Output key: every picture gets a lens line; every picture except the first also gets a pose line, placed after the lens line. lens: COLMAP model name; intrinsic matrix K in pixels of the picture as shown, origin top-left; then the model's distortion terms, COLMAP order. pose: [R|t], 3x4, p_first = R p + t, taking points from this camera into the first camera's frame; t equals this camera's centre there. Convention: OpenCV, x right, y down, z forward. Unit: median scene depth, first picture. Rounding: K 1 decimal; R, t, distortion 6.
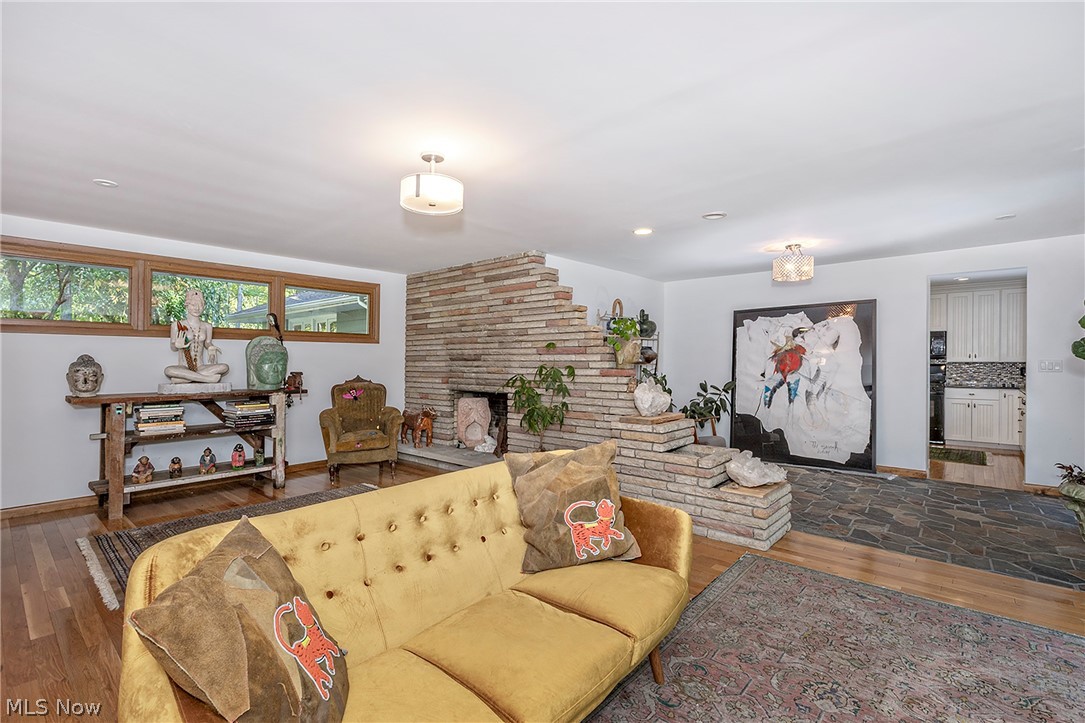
lens RADIAL K [[477.5, 0, 541.7], [0, 477.5, 362.2], [0, 0, 1]] dist [0.004082, -0.000618]
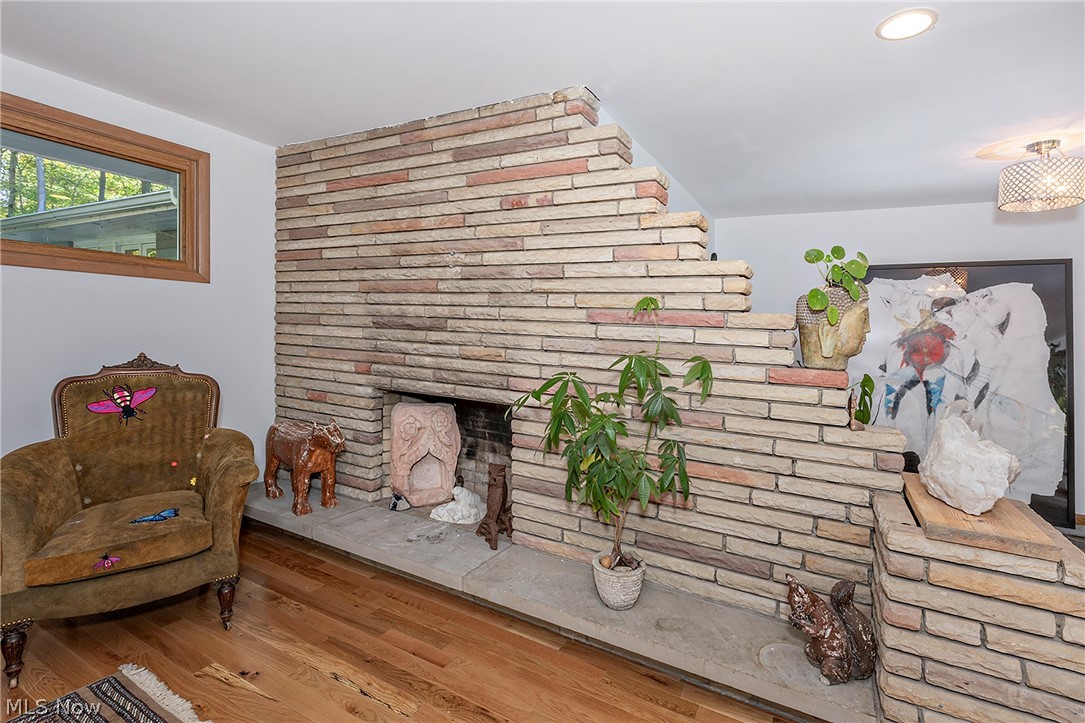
lens RADIAL K [[477.5, 0, 571.2], [0, 477.5, 377.6], [0, 0, 1]] dist [0.004082, -0.000618]
pose [[0.973056, 0.016207, 0.229998, -0.112029], [-0.039701, 0.994405, 0.097893, -0.007830], [-0.227125, -0.104386, 0.968255, 0.498873]]
